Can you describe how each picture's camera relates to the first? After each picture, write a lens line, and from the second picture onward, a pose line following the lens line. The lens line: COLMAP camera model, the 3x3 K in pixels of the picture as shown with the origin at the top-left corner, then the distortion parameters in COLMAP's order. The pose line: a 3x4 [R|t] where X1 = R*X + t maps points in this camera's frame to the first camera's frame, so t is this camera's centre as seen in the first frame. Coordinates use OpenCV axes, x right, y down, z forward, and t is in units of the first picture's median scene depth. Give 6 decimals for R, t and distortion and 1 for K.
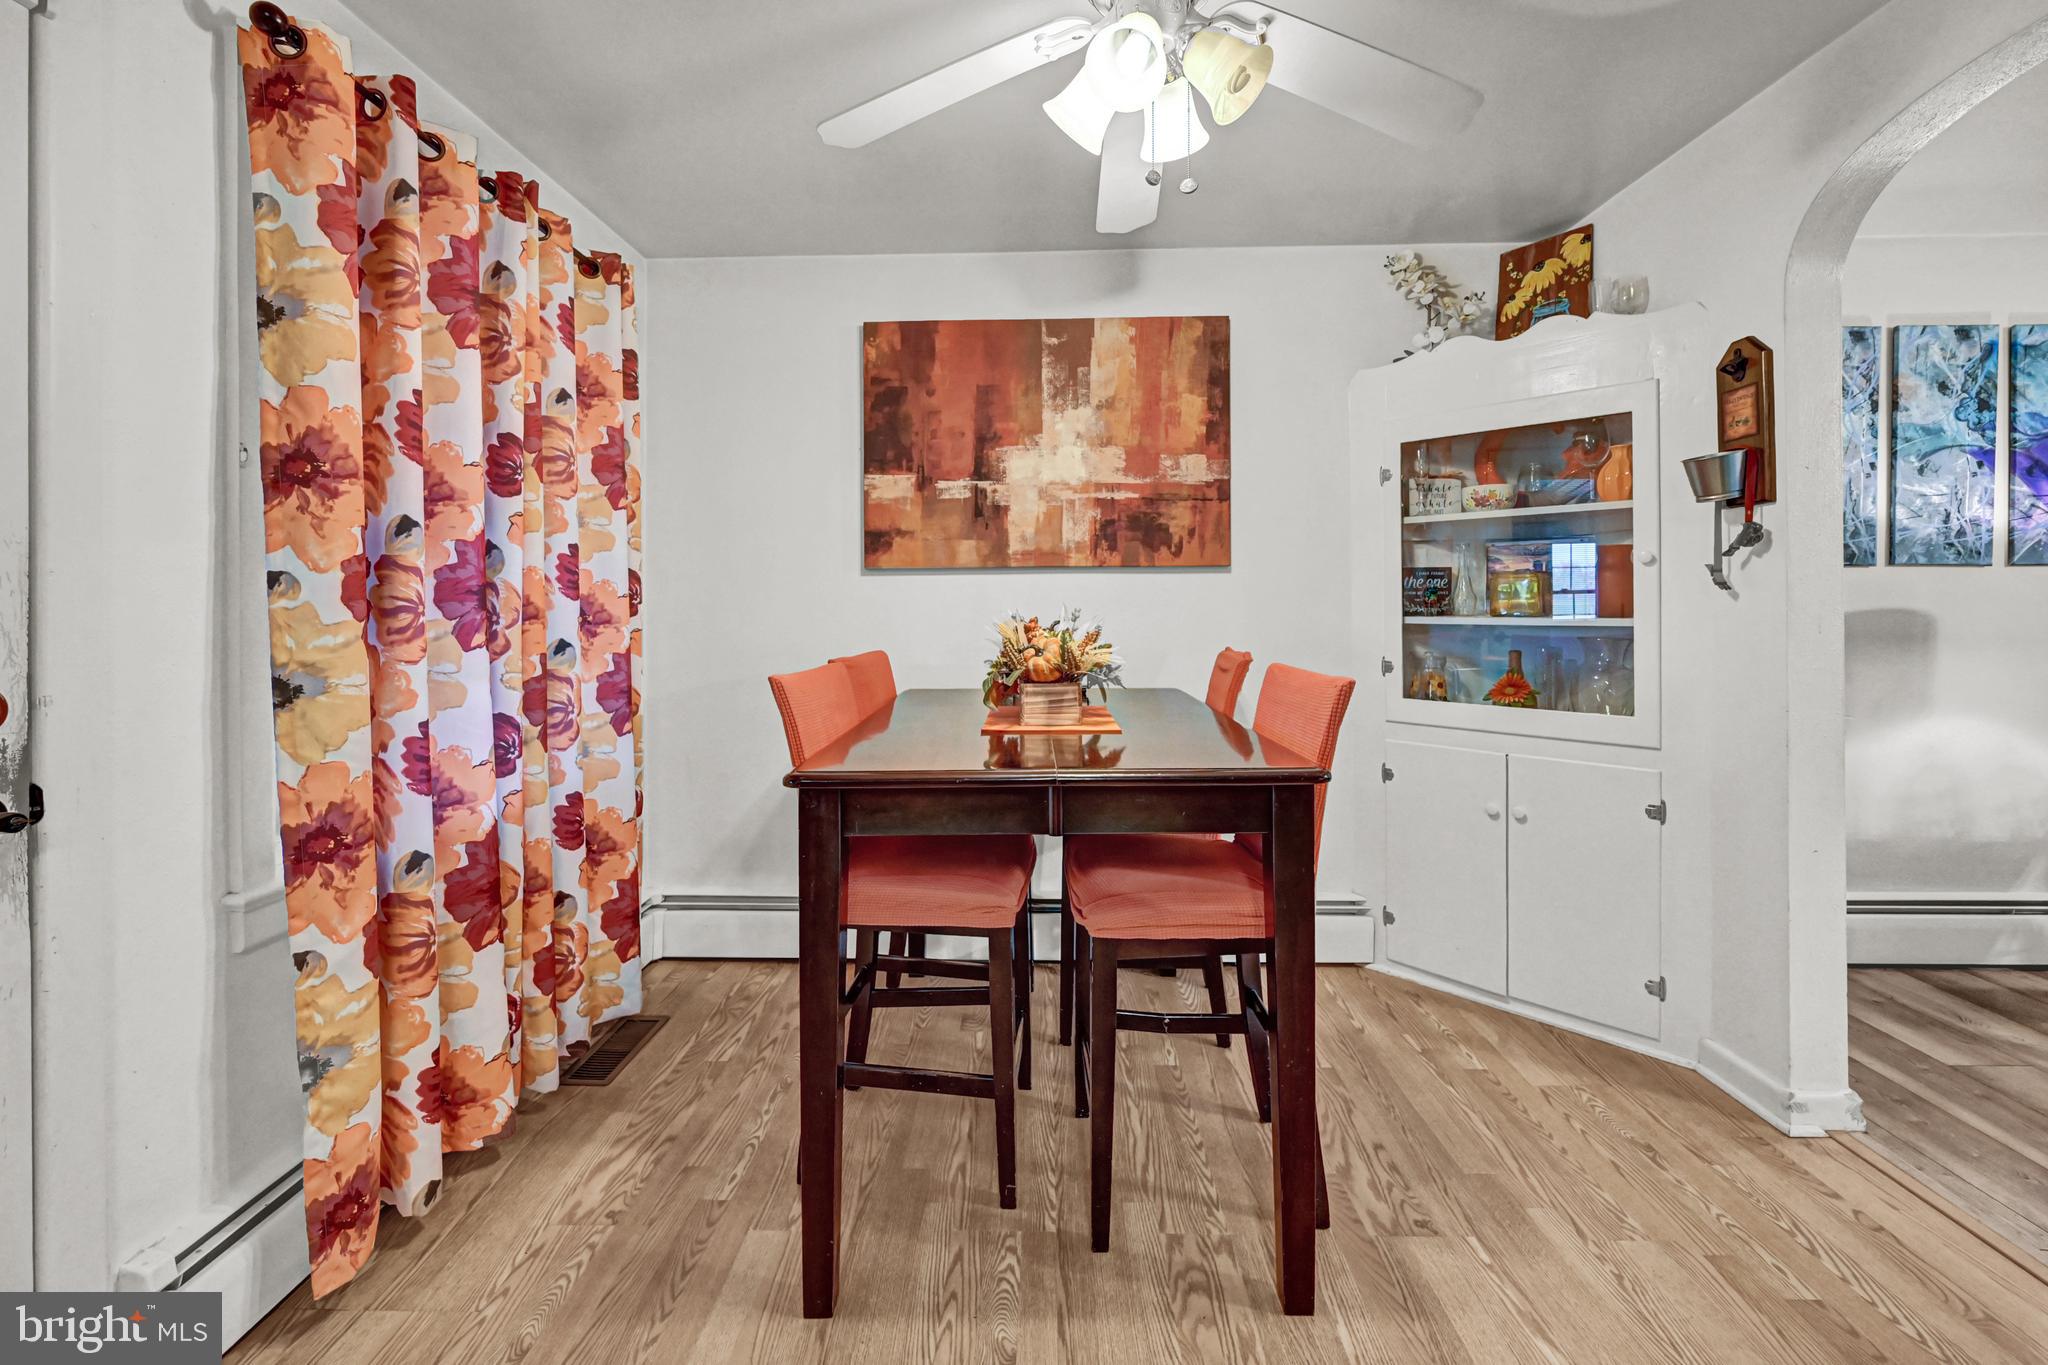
lens RADIAL K [[804.3, 0, 1029.7], [0, 804.3, 686.9], [0, 0, 1]] dist [-0.002691, -0.000221]
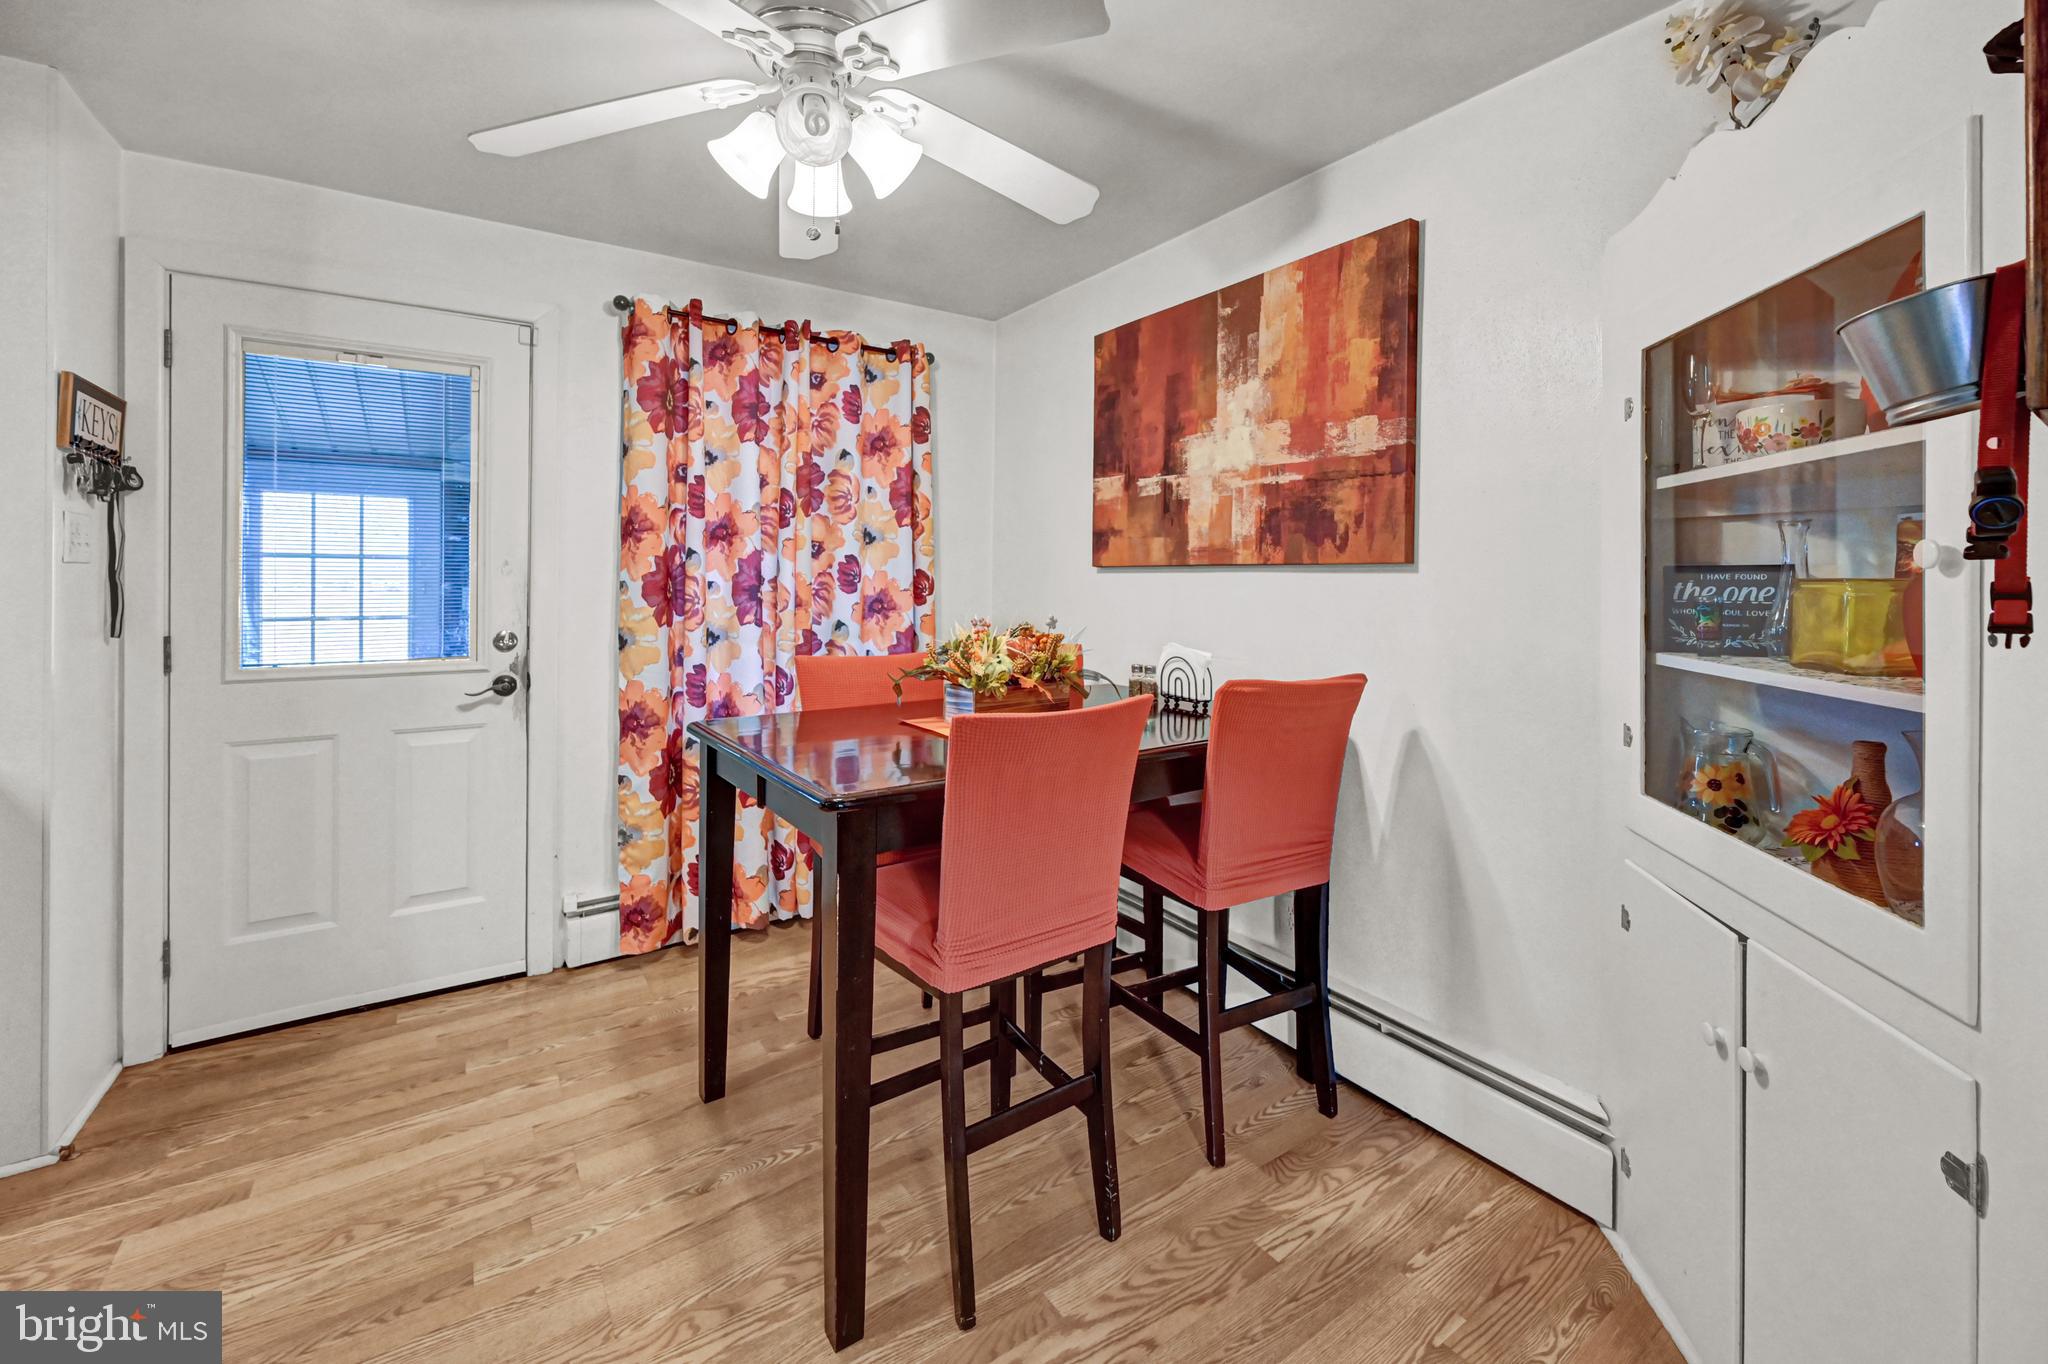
lens RADIAL K [[830.4, 0, 1031.7], [0, 830.4, 664.2], [0, 0, 1]] dist [0.000672, -0.000160]
pose [[0.598025, 0.092986, -0.796065, 0.657149], [-0.093167, 0.994579, 0.046185, -0.064091], [0.796044, 0.046547, 0.603447, 0.289033]]
